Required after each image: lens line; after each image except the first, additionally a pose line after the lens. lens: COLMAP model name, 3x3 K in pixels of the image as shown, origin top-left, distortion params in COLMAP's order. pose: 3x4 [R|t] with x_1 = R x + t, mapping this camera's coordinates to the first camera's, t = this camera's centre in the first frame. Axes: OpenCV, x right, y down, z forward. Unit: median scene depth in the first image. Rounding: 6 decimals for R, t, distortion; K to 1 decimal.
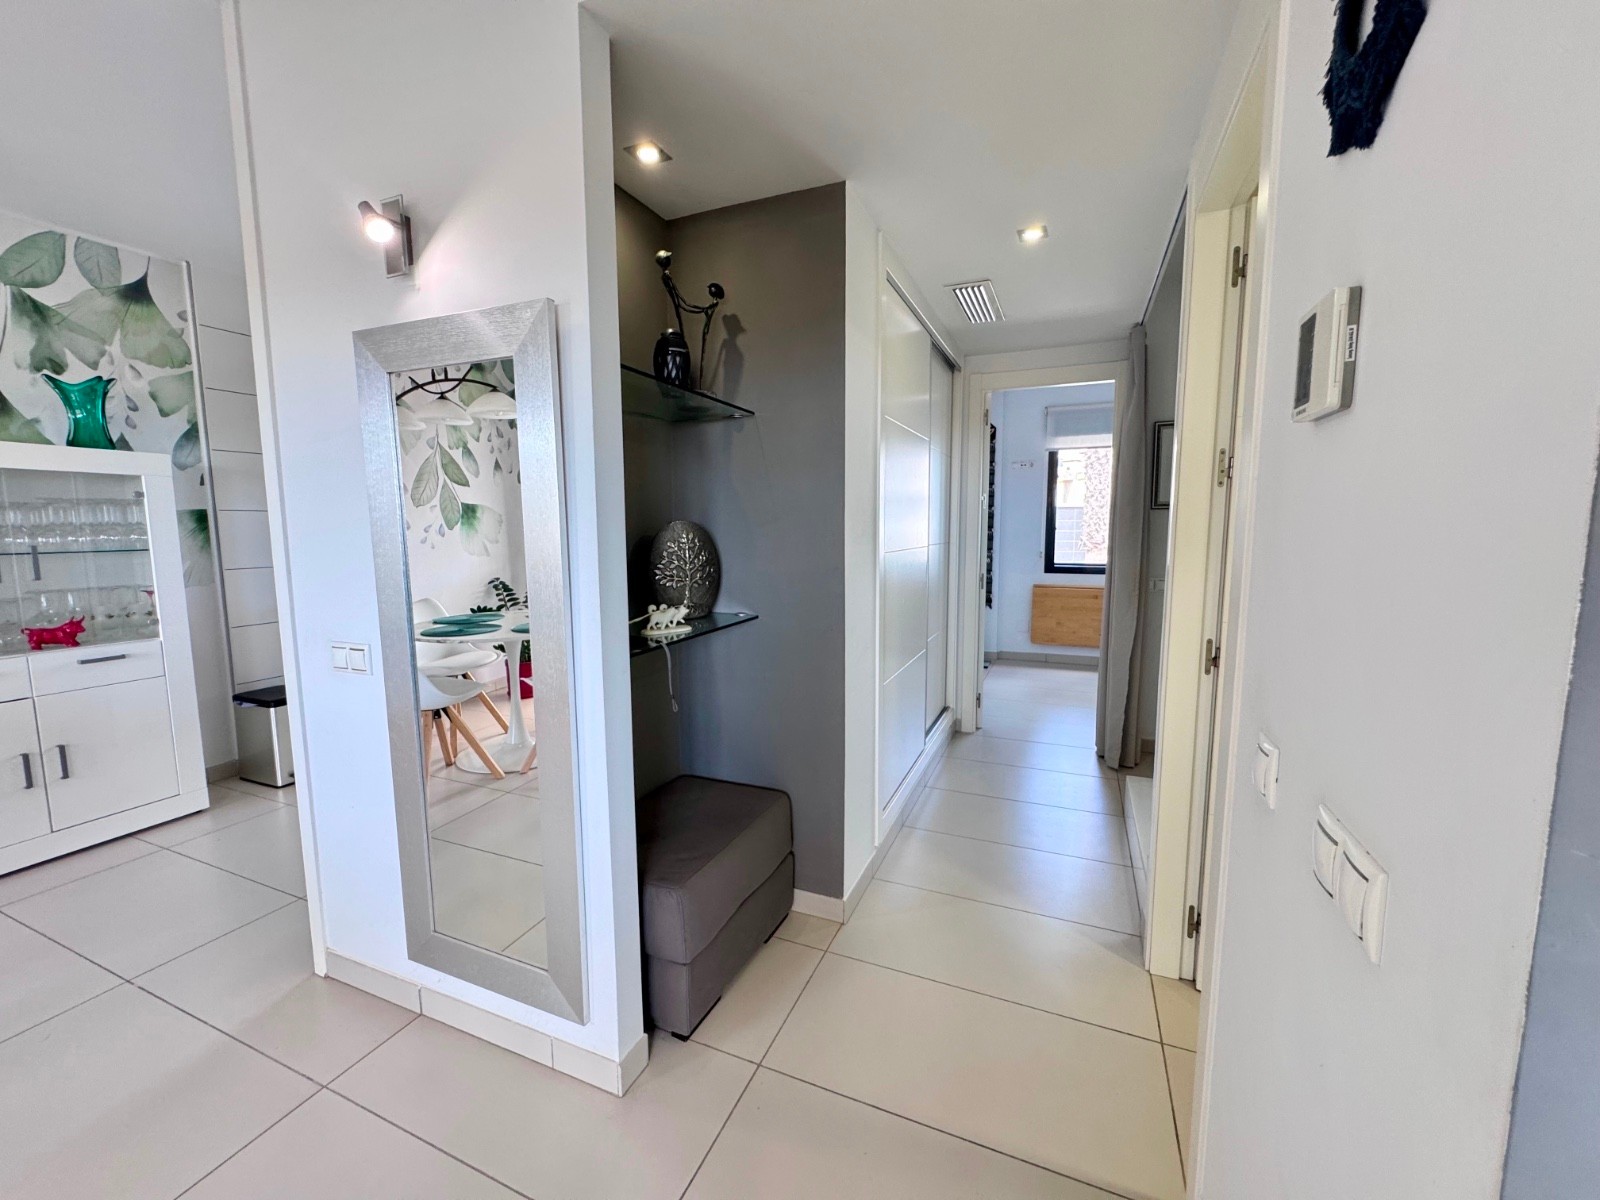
lens RADIAL K [[639.8, 0, 798.4], [0, 639.8, 598.2], [0, 0, 1]] dist [-0.004768, 0.000938]
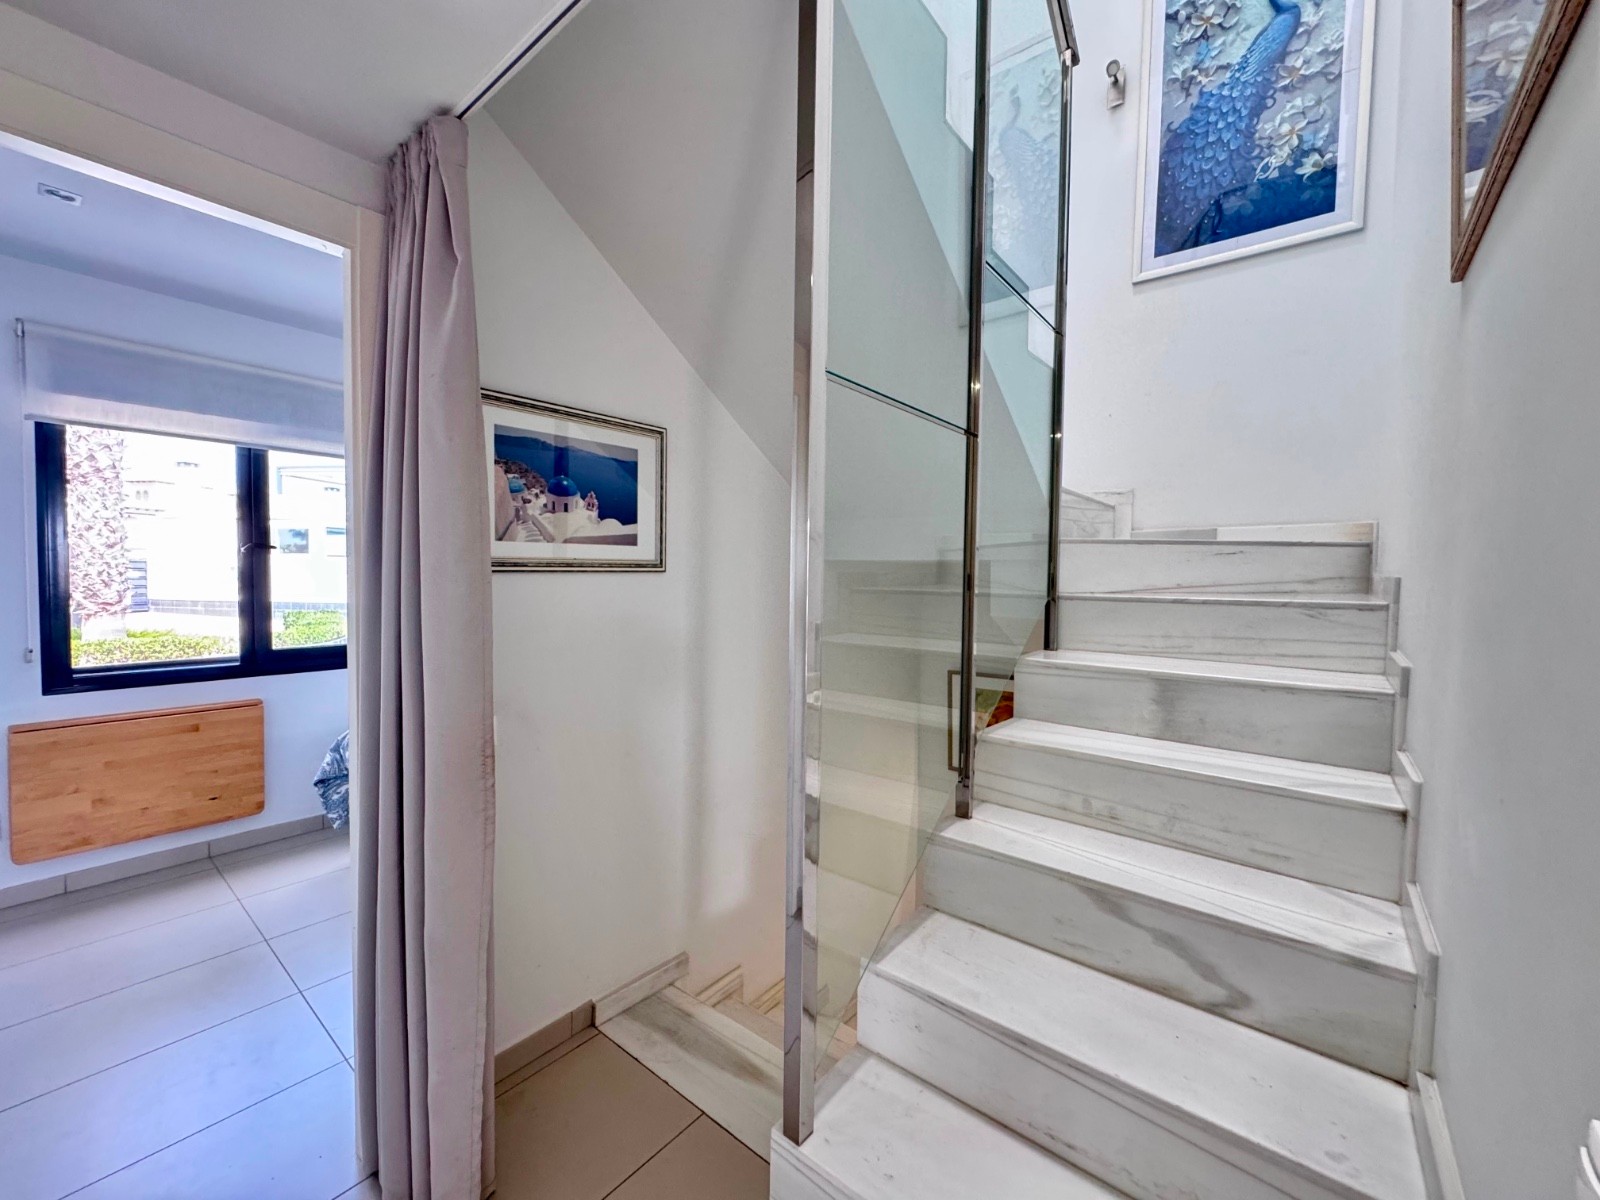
lens RADIAL K [[639.8, 0, 798.4], [0, 639.8, 598.2], [0, 0, 1]] dist [-0.004768, 0.000938]
pose [[0.272794, -0.023361, 0.961789, 0.107279], [0.092524, 0.995708, -0.002058, -0.057395], [-0.957613, 0.089550, 0.273785, 0.378125]]
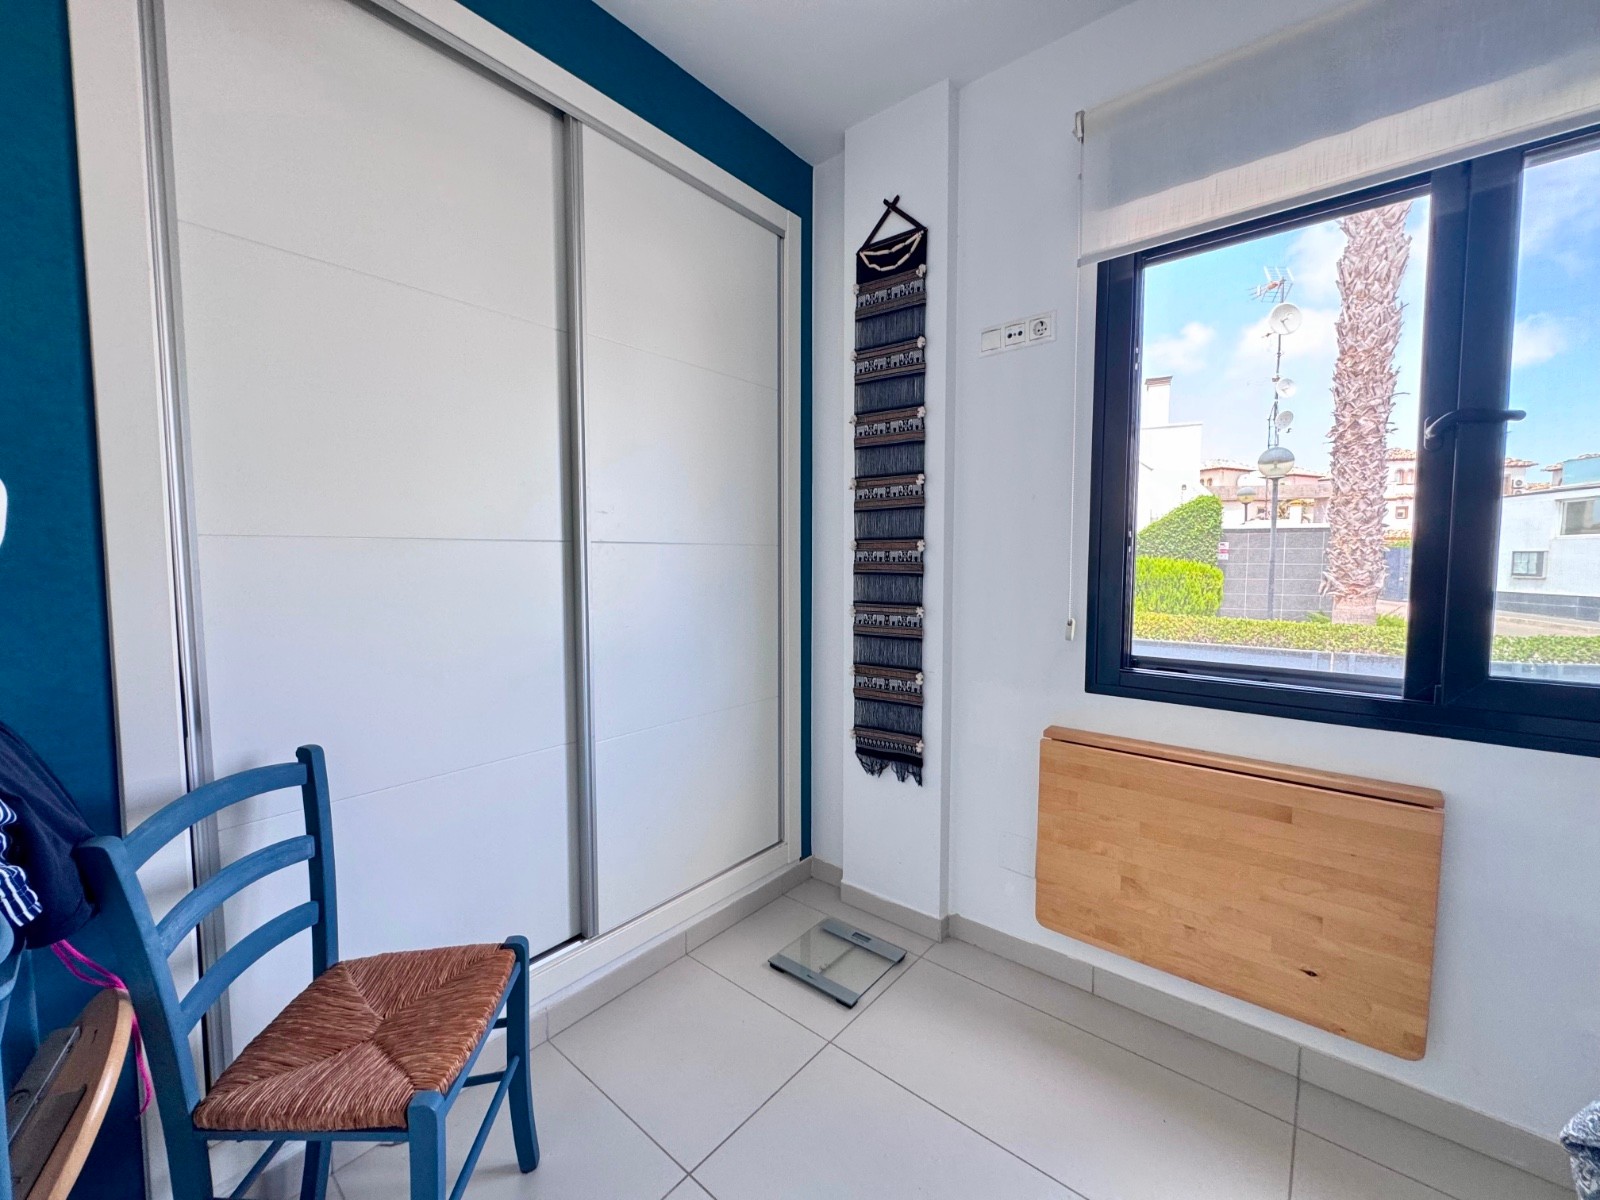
lens RADIAL K [[639.8, 0, 798.4], [0, 639.8, 598.2], [0, 0, 1]] dist [-0.004768, 0.000938]
pose [[0.955988, 0.029266, -0.291941, 0.344674], [-0.042984, 0.998247, -0.040682, -0.064507], [0.290239, 0.051440, 0.955571, 0.683731]]
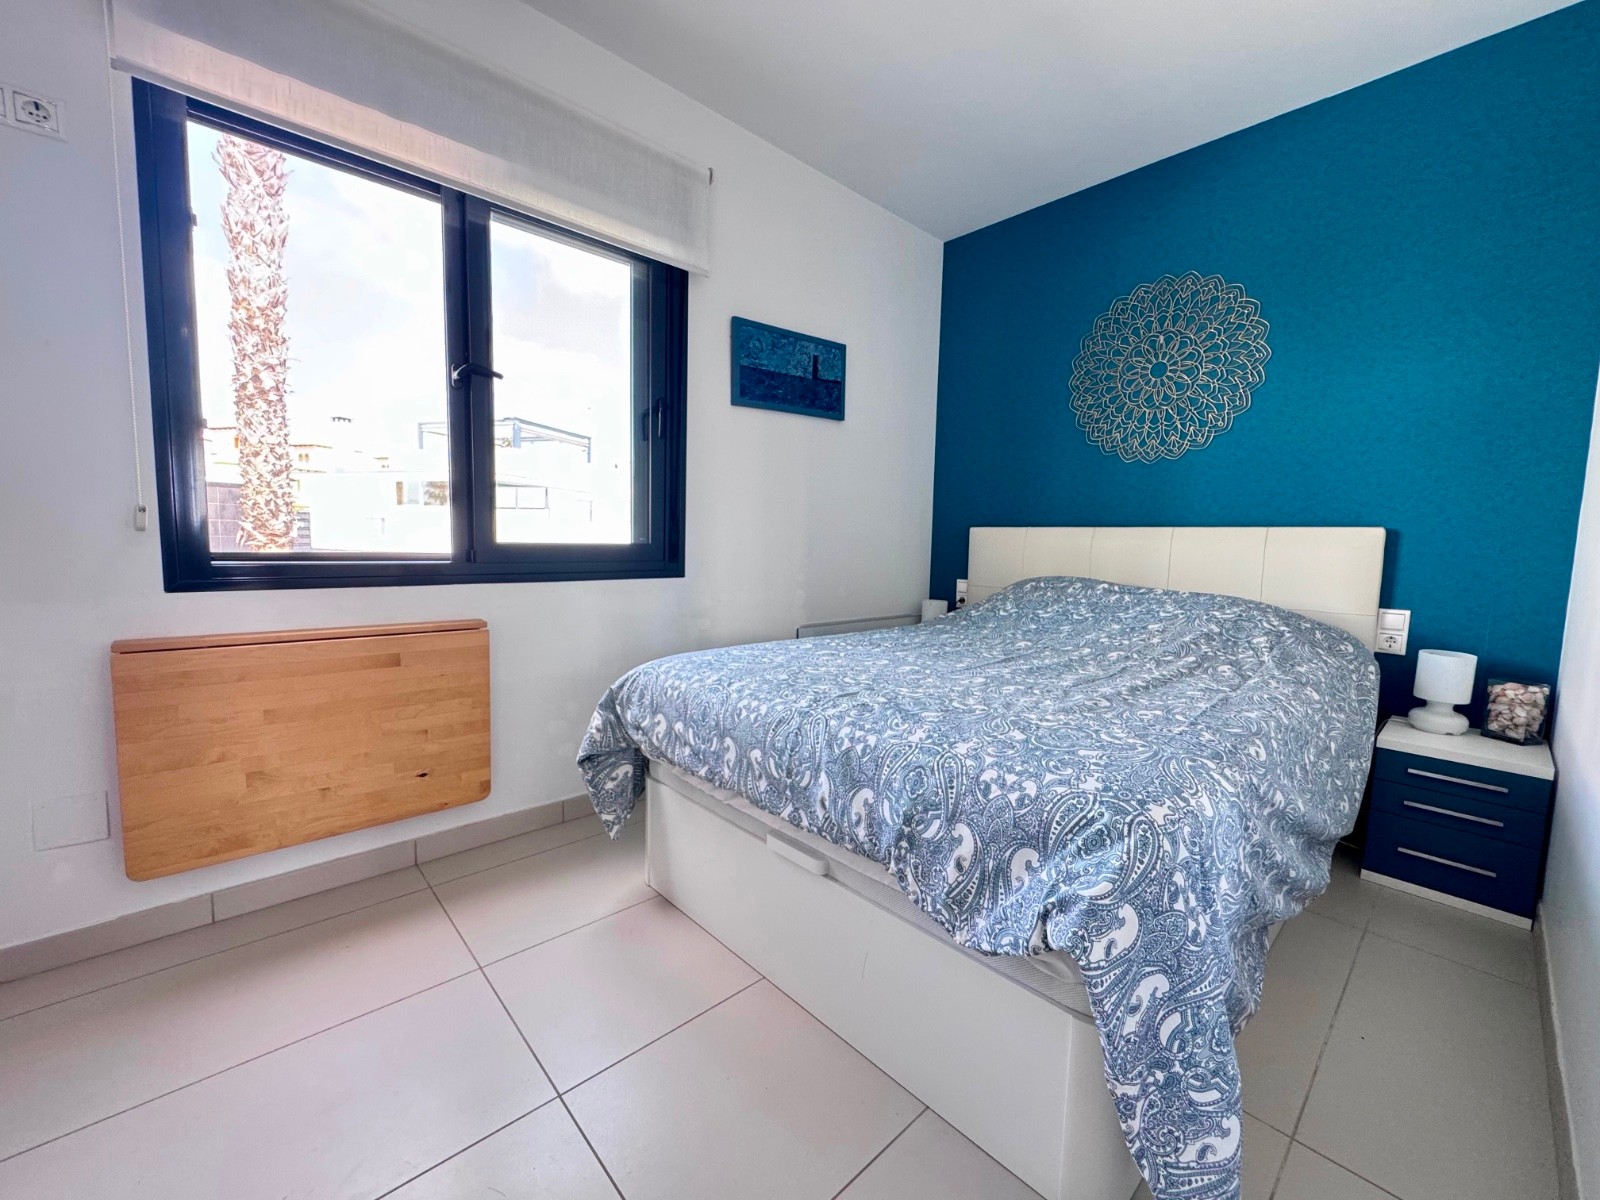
lens RADIAL K [[639.8, 0, 798.4], [0, 639.8, 598.2], [0, 0, 1]] dist [-0.004768, 0.000938]
pose [[0.408156, -0.066380, 0.910496, 0.258621], [0.074756, 0.996434, 0.039133, -0.027958], [-0.909846, 0.052093, 0.411663, 0.672450]]
